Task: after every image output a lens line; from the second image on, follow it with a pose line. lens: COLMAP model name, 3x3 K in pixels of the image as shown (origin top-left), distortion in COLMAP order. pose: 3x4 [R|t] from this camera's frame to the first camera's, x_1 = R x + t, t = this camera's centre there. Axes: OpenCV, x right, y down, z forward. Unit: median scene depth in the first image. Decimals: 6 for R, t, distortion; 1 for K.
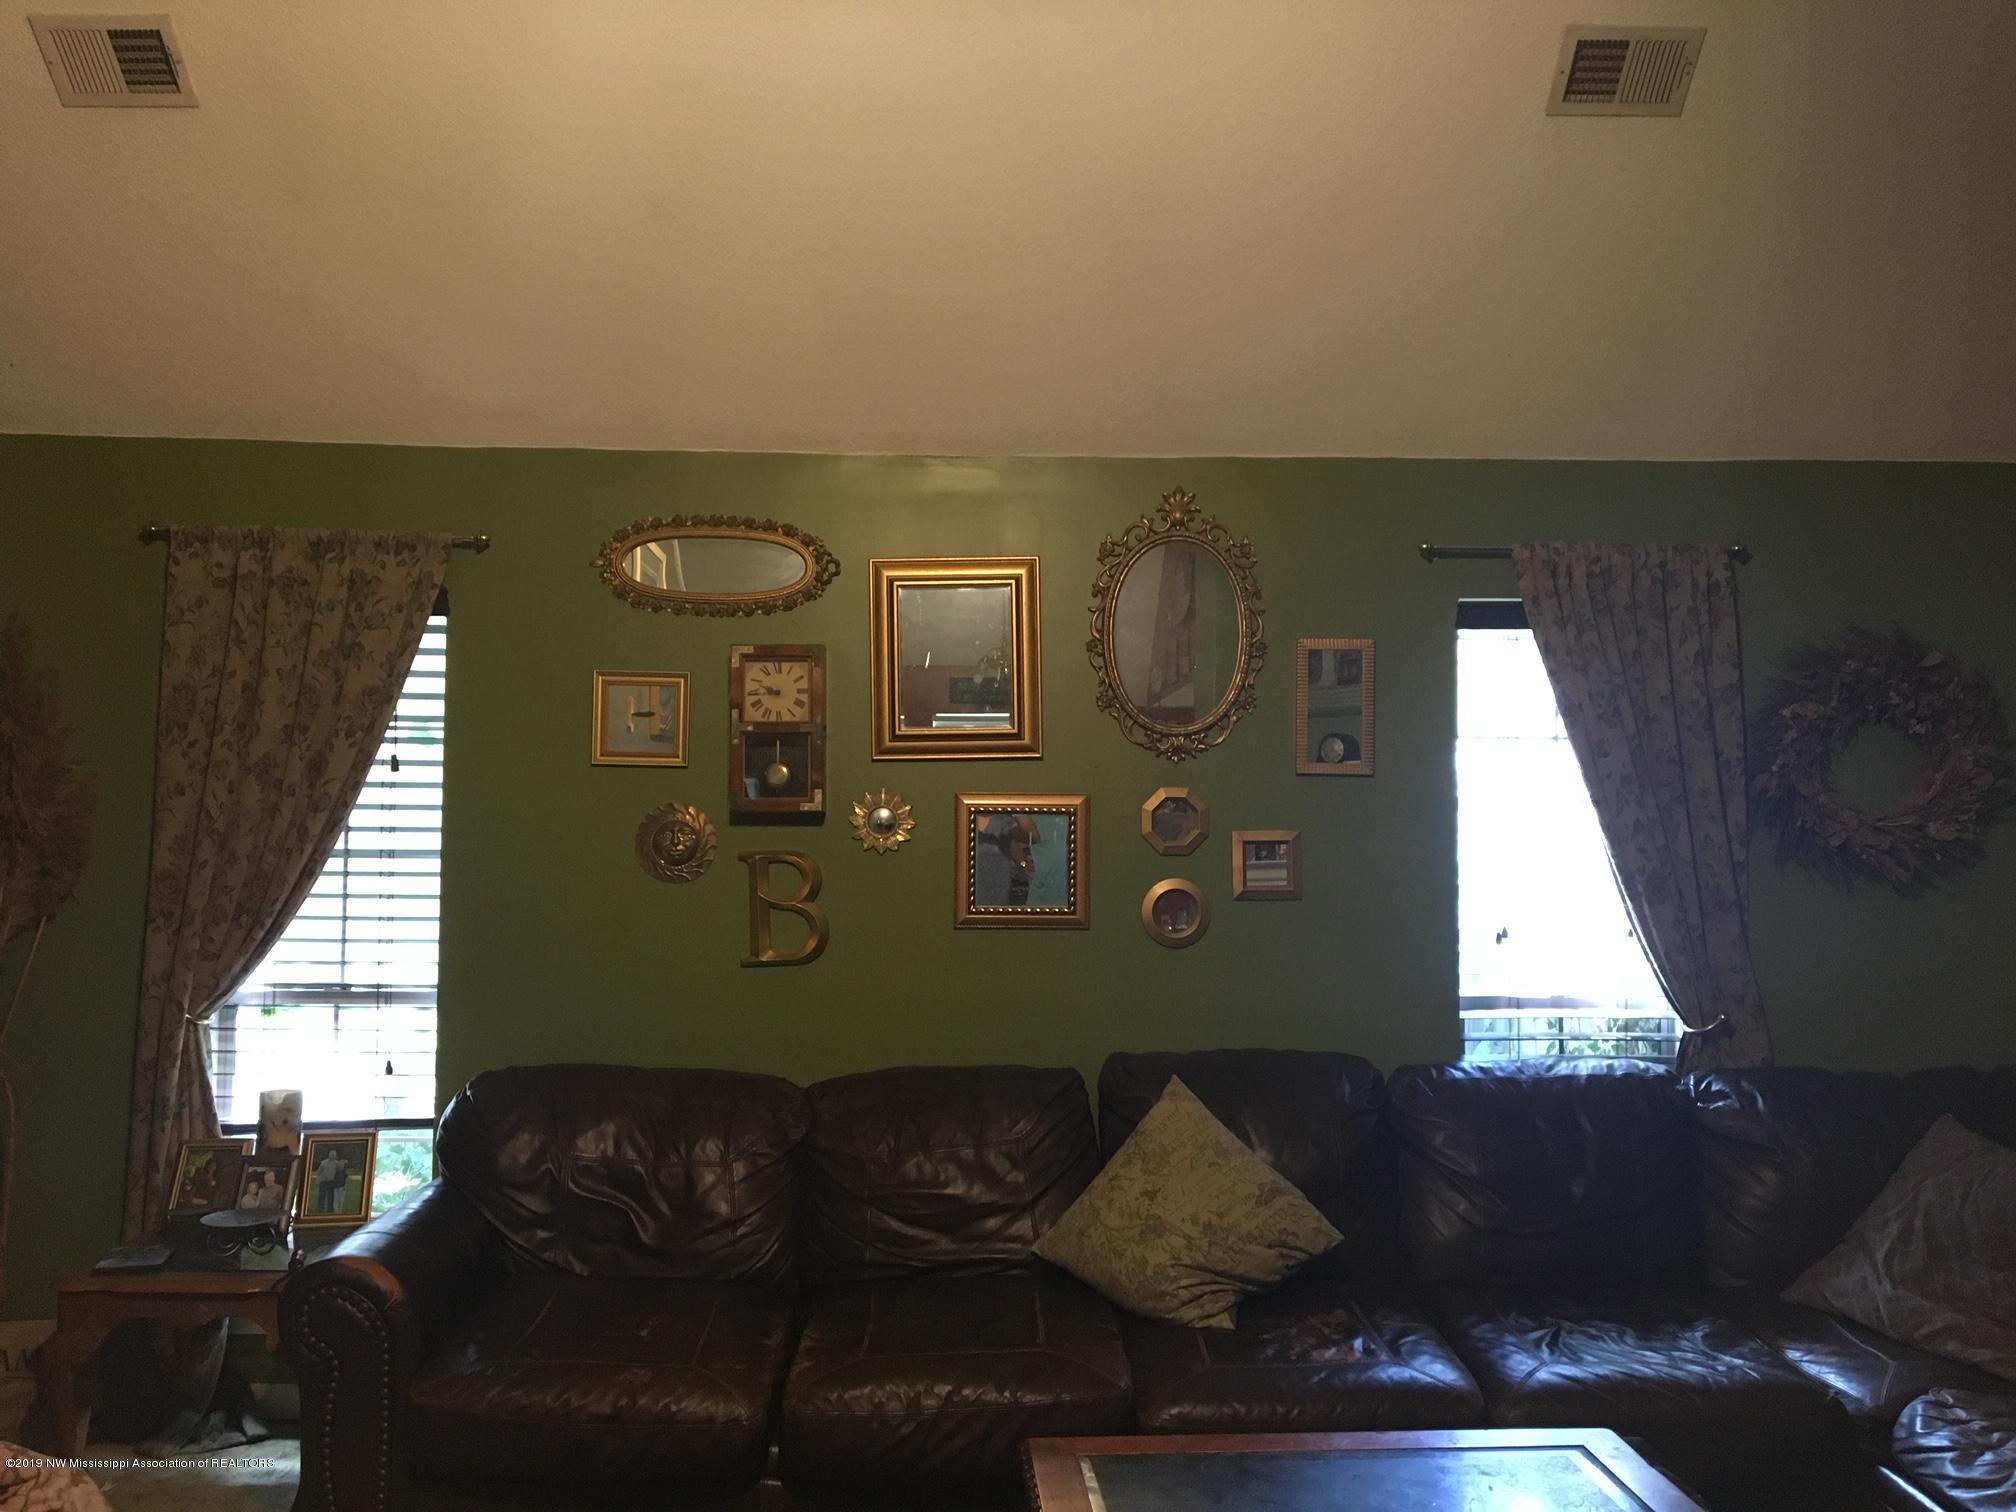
lens RADIAL K [[1656.8, 0, 1008.0], [0, 1656.8, 756.0], [0, 0, 1]] dist [0.070778, -0.094381]
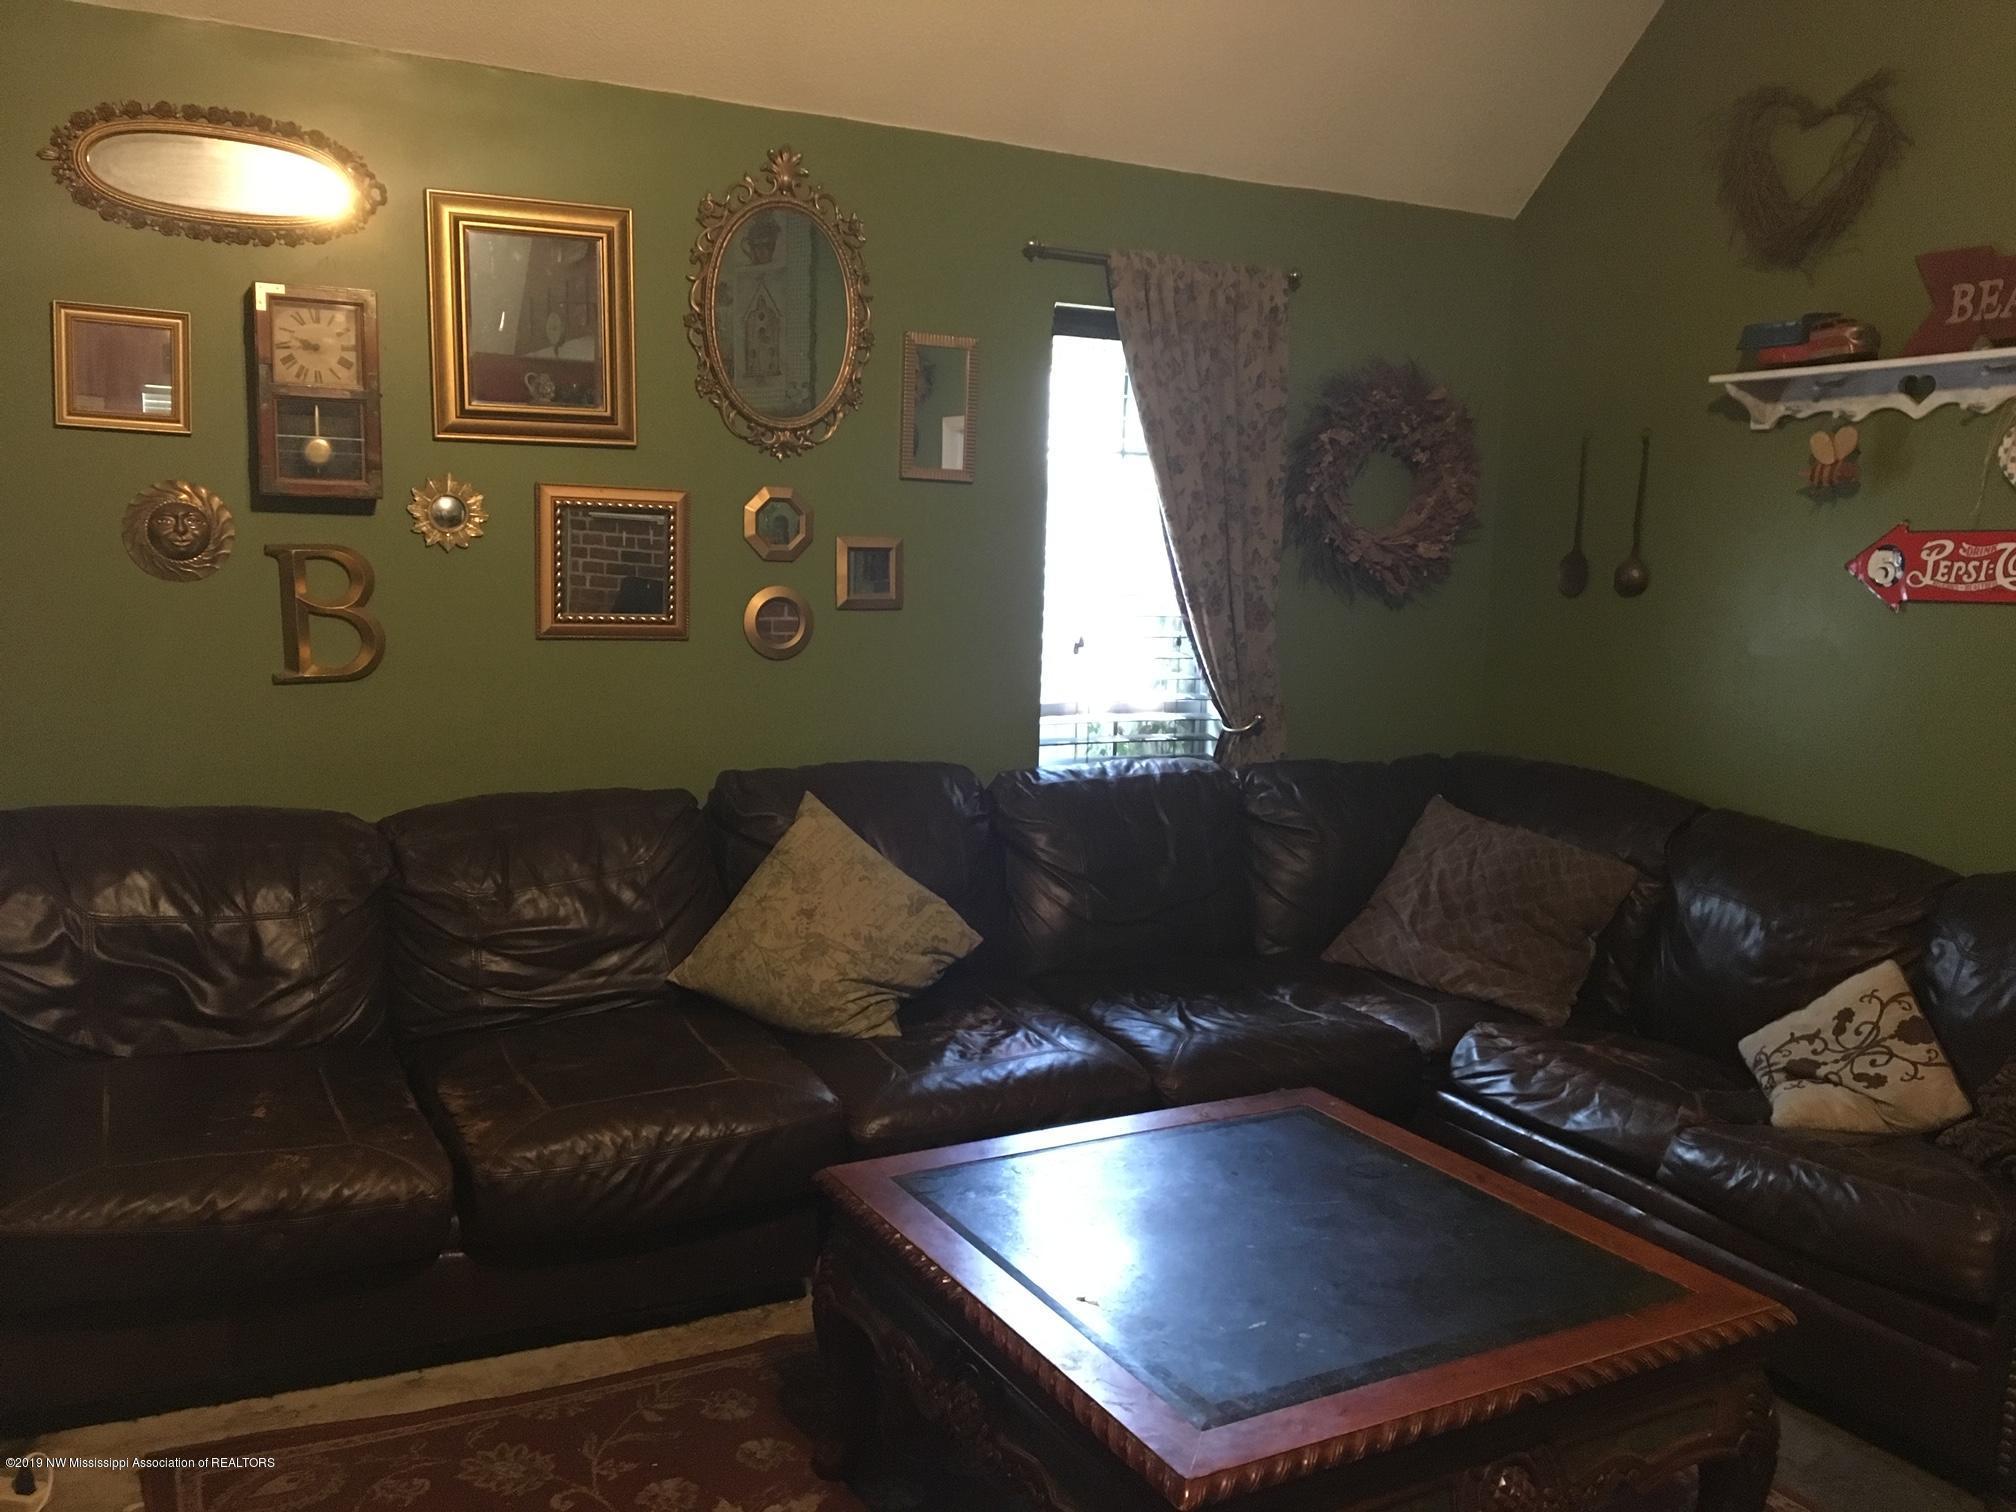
lens RADIAL K [[1674.5, 0, 1008.0], [0, 1674.5, 756.0], [0, 0, 1]] dist [0.111434, -0.172068]
pose [[0.903785, -0.030934, 0.426868, -0.194548], [-0.044303, 0.985264, 0.165201, 0.006075], [-0.425688, -0.168217, 0.889096, 0.085121]]
